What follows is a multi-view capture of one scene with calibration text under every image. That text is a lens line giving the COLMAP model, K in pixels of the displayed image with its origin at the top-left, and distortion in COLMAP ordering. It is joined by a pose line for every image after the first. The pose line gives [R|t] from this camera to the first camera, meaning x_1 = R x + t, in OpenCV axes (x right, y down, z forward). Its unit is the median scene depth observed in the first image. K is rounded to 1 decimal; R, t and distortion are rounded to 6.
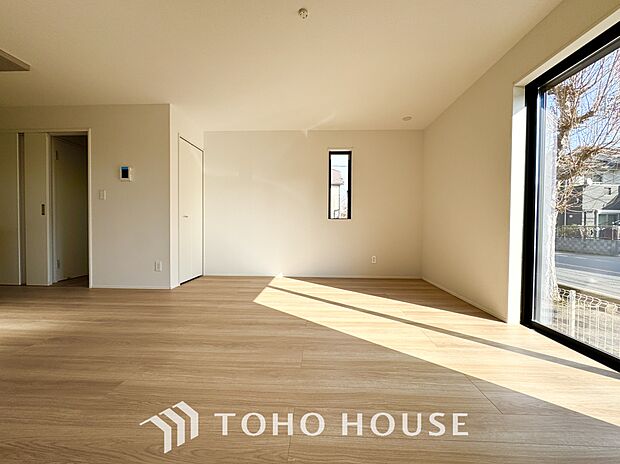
lens RADIAL K [[258.3, 0, 310.3], [0, 258.3, 219.5], [0, 0, 1]] dist [0.004771, 0.000098]
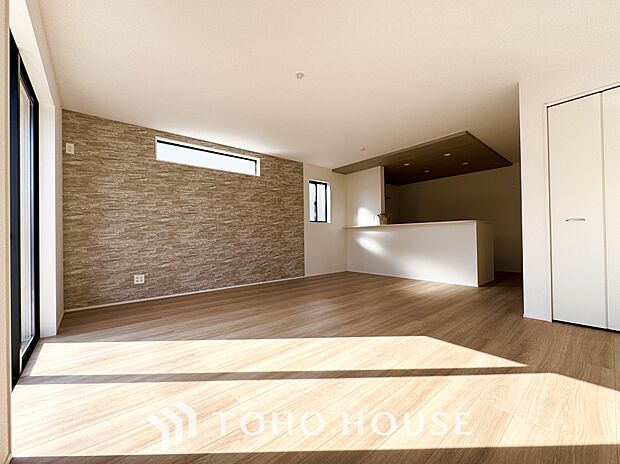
lens RADIAL K [[258.3, 0, 314.5], [0, 258.3, 235.5], [0, 0, 1]] dist [0.004771, 0.000098]
pose [[-0.725958, -0.000805, -0.687739, 0.725423], [0.026712, 0.999212, -0.029366, 0.044619], [0.687220, -0.039690, -0.725364, 1.787973]]
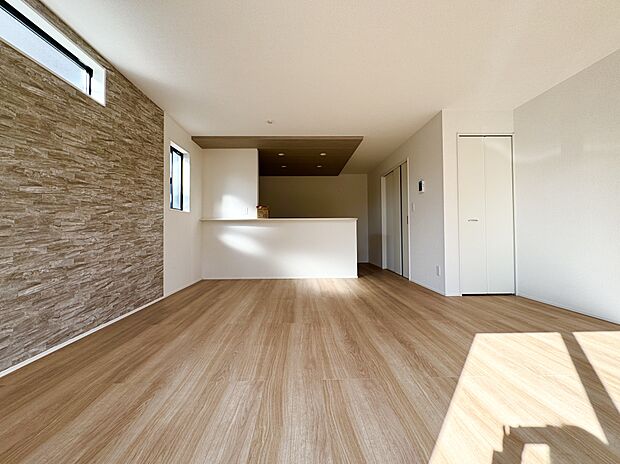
lens RADIAL K [[258.3, 0, 303.3], [0, 258.3, 229.0], [0, 0, 1]] dist [0.004771, 0.000098]
pose [[0.060670, -0.020822, -0.997941, 0.657855], [0.033965, 0.999246, -0.018784, 0.021750], [0.997580, -0.032755, 0.061332, 0.630170]]
